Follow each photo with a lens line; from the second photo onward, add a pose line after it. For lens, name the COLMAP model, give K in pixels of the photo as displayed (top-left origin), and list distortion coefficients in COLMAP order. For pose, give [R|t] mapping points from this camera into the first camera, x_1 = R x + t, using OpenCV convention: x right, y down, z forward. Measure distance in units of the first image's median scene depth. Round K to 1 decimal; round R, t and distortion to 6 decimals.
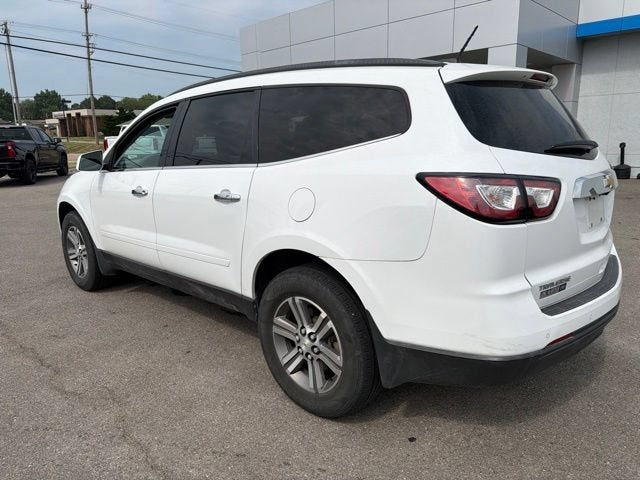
lens RADIAL K [[467.3, 0, 320.0], [0, 467.3, 240.0], [0, 0, 1]] dist [0.022517, -0.026824]
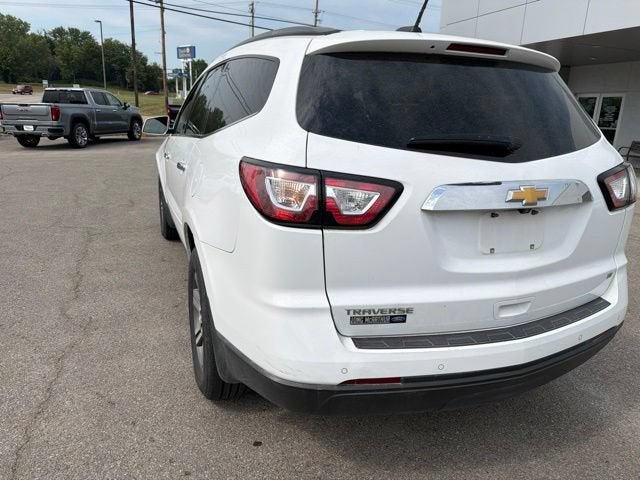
lens RADIAL K [[467.3, 0, 320.0], [0, 467.3, 240.0], [0, 0, 1]] dist [0.022517, -0.026824]
pose [[0.900509, 0.163178, -0.403059, 0.637473], [-0.143992, 0.986525, 0.077690, -0.066954], [0.410305, -0.011923, 0.911870, 0.210985]]
